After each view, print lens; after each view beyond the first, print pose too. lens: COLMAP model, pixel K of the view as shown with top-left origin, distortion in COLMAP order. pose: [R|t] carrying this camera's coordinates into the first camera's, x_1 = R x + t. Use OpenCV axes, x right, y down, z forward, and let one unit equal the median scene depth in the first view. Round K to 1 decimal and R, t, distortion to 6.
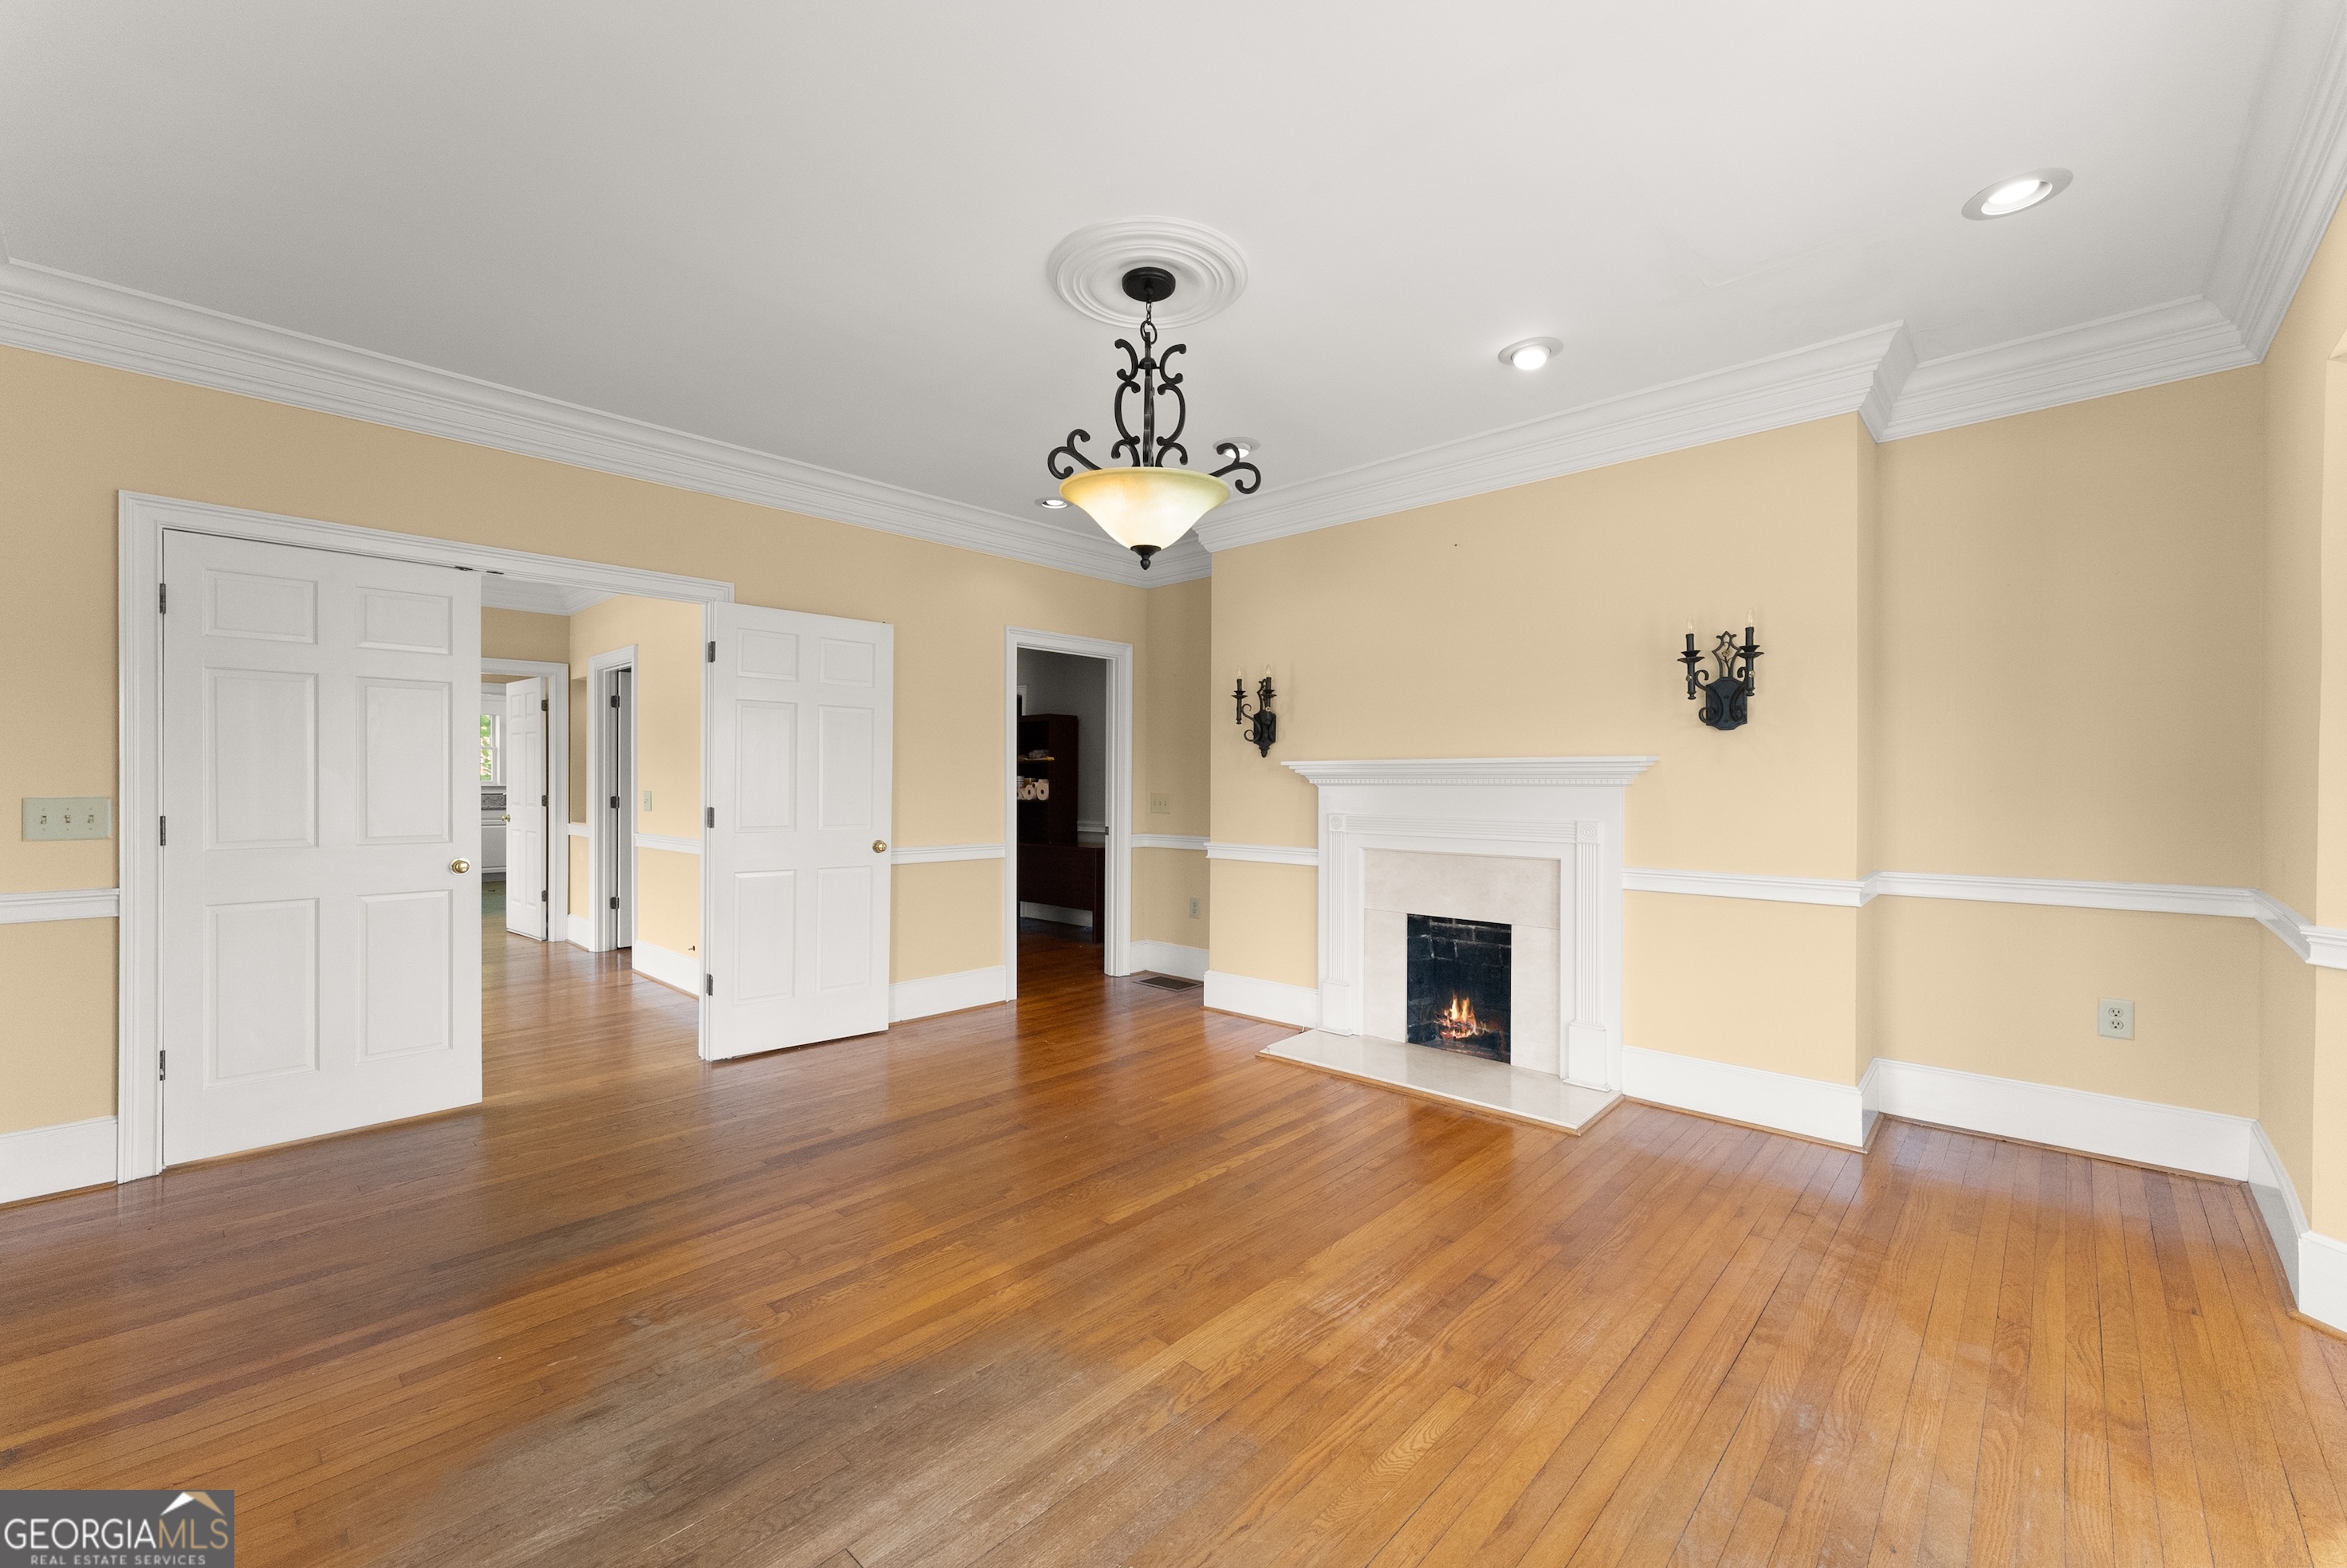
lens RADIAL K [[943.0, 0, 1154.5], [0, 943.0, 791.0], [0, 0, 1]] dist [0.003234, -0.000319]
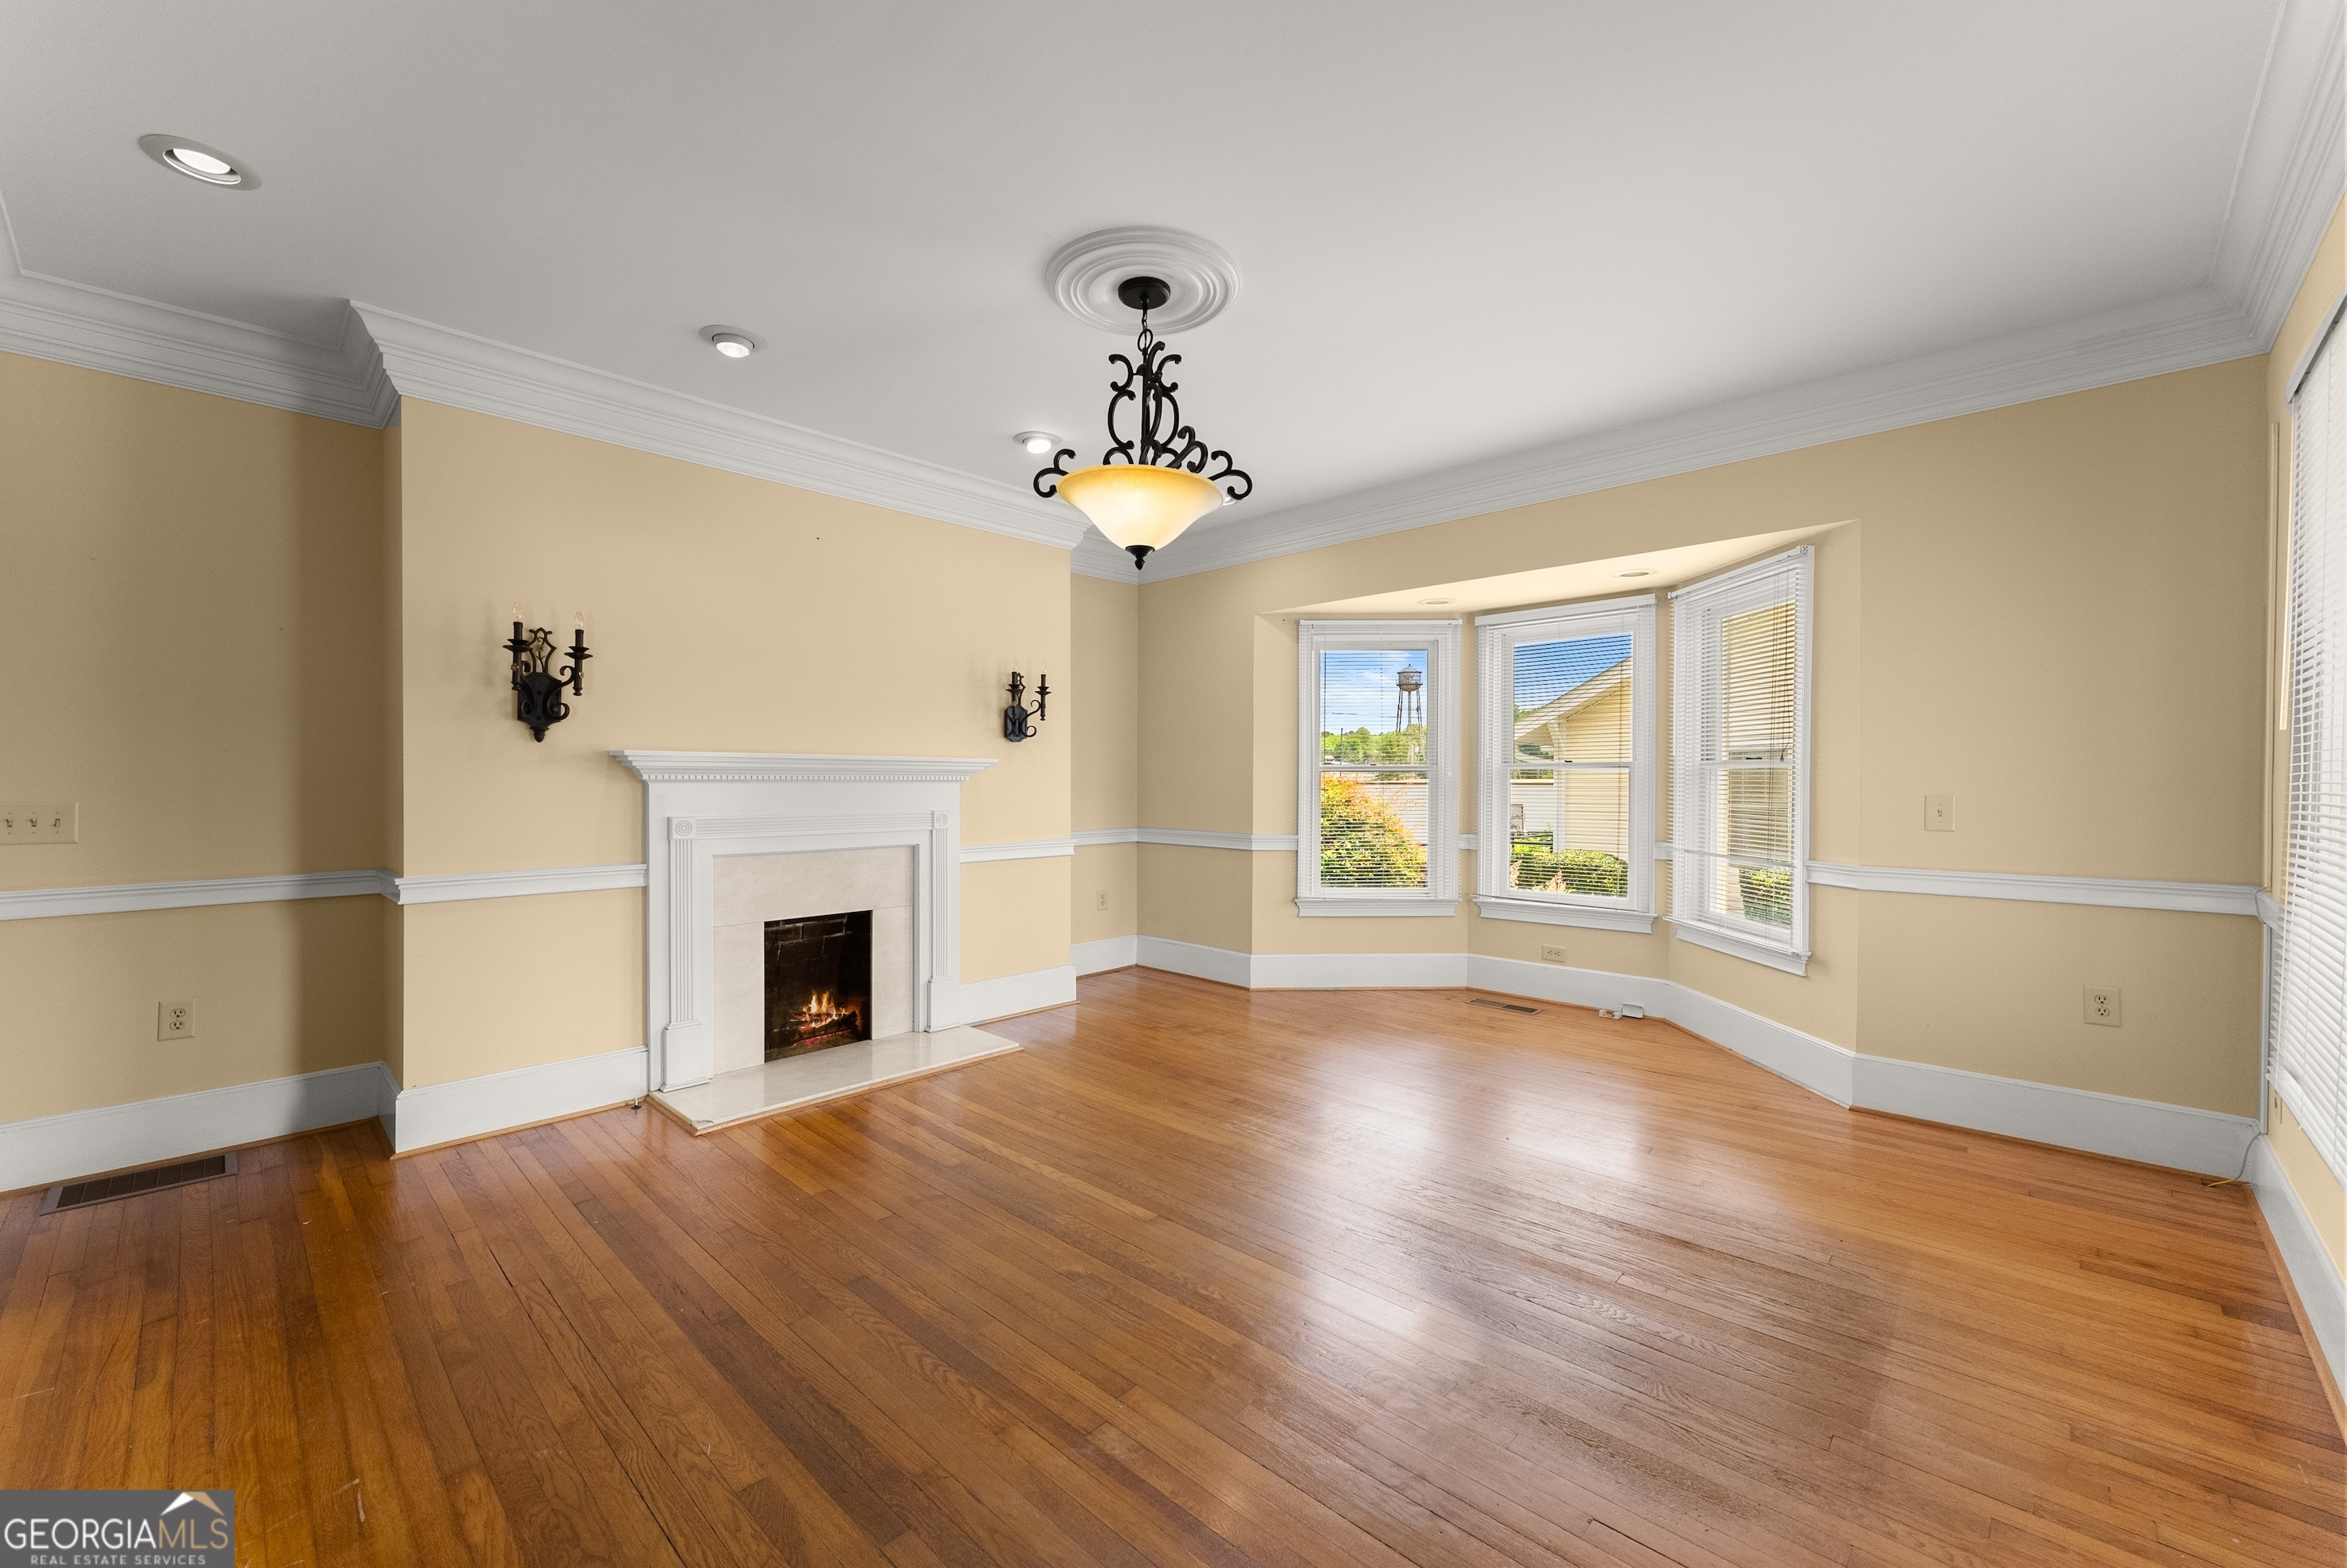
lens RADIAL K [[943.0, 0, 1162.0], [0, 943.0, 789.9], [0, 0, 1]] dist [0.003234, -0.000319]
pose [[-0.000373, -0.008942, 0.999960, -0.984055], [0.010556, 0.999904, 0.008946, -0.003582], [-0.999944, 0.010559, -0.000278, 0.929904]]
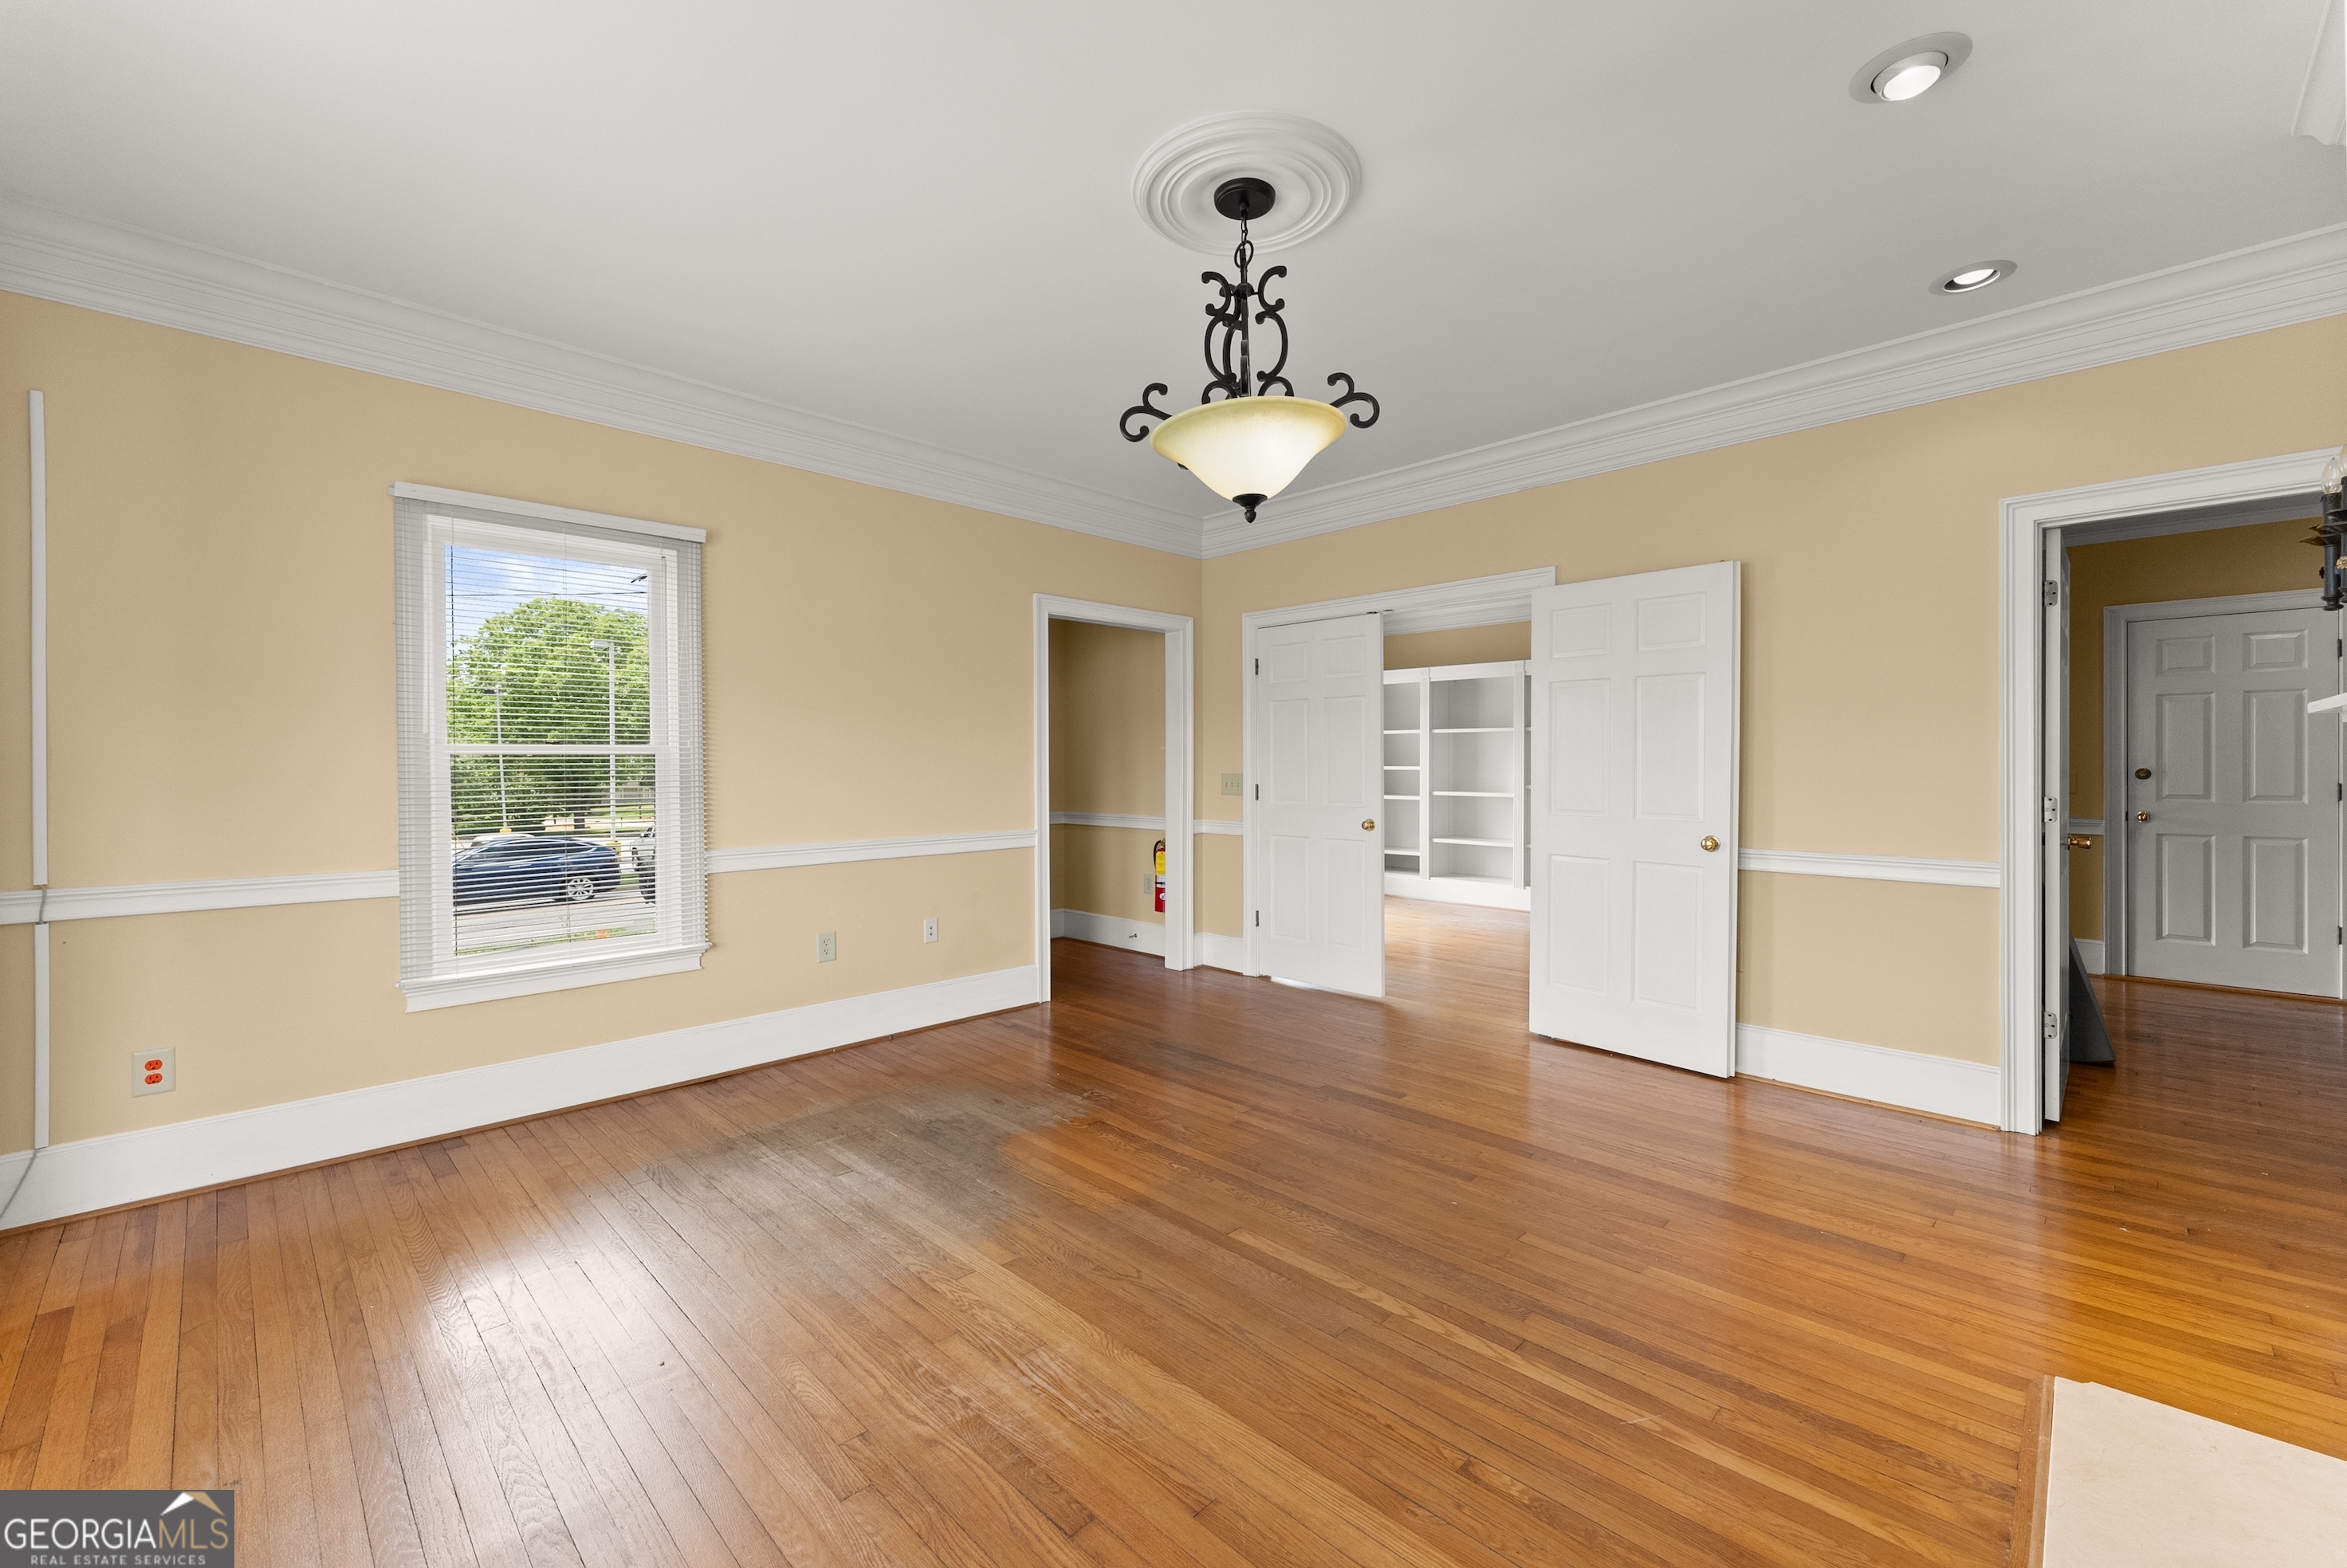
lens RADIAL K [[943.0, 0, 1162.6], [0, 943.0, 765.4], [0, 0, 1]] dist [0.003234, -0.000319]
pose [[-0.021203, -0.003468, -0.999769, 0.834516], [-0.006971, 0.999970, -0.003321, -0.001874], [0.999751, 0.006899, -0.021227, 0.893116]]
